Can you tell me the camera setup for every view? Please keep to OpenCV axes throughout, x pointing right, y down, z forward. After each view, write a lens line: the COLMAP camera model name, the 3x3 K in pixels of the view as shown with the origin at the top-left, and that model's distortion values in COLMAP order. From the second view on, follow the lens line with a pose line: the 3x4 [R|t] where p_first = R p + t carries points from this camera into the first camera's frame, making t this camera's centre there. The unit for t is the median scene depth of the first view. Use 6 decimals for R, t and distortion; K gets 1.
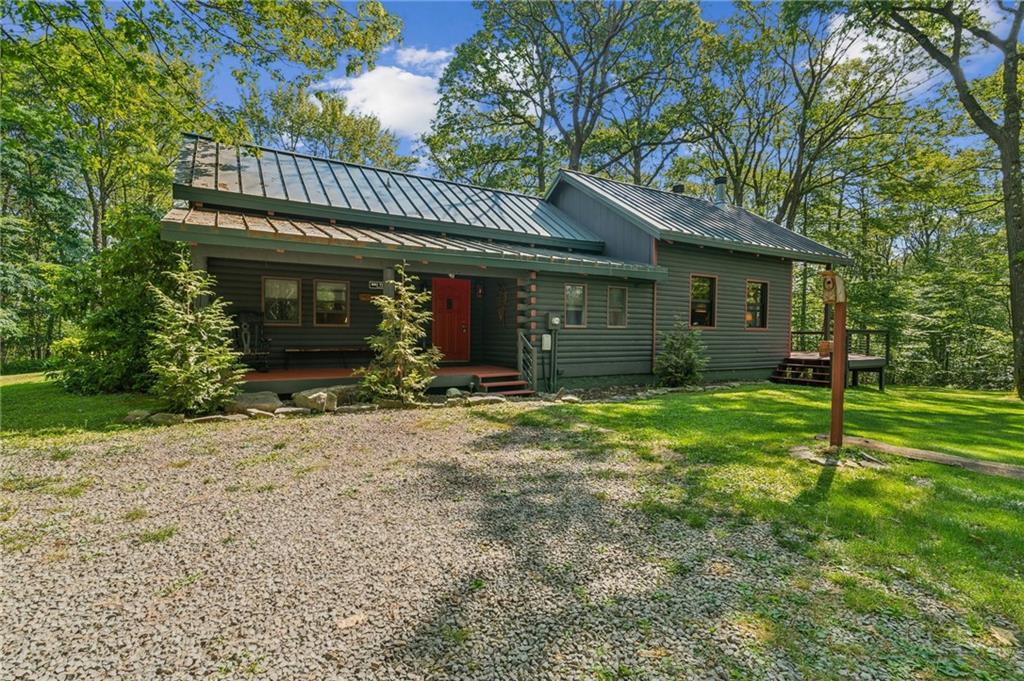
lens RADIAL K [[470.5, 0, 506.1], [0, 470.5, 342.2], [0, 0, 1]] dist [0.003795, -0.000295]
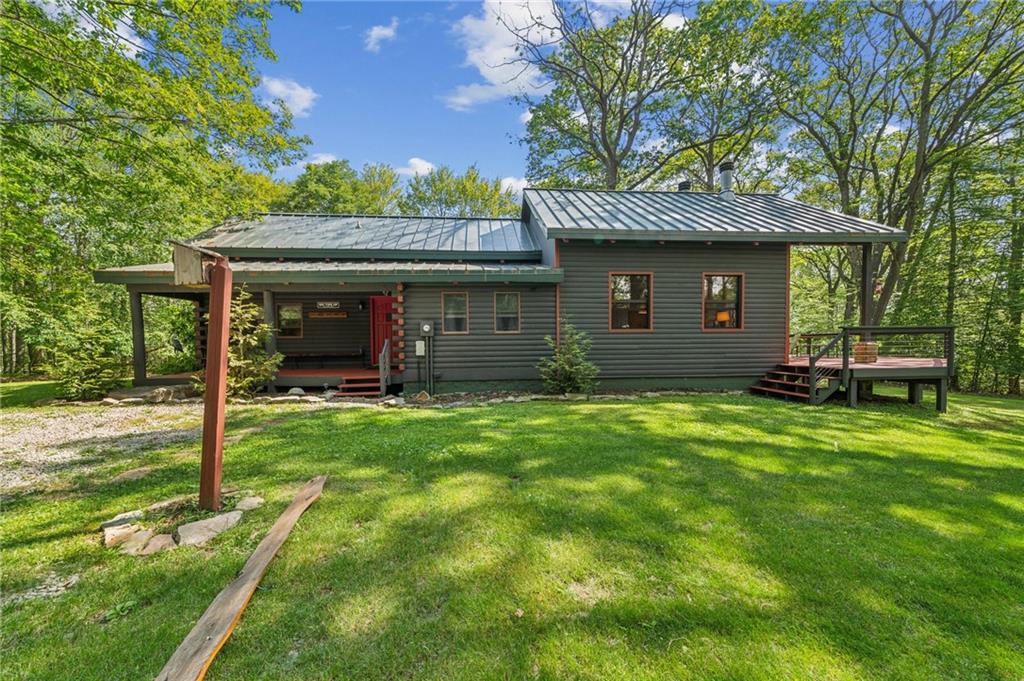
lens RADIAL K [[357.4, 0, 511.5], [0, 357.4, 346.4], [0, 0, 1]] dist [-0.004626, -0.000472]
pose [[0.906098, -0.008684, -0.422979, 0.567955], [0.008632, 0.999961, -0.002038, -0.000204], [0.422980, -0.001804, 0.906137, 0.311732]]
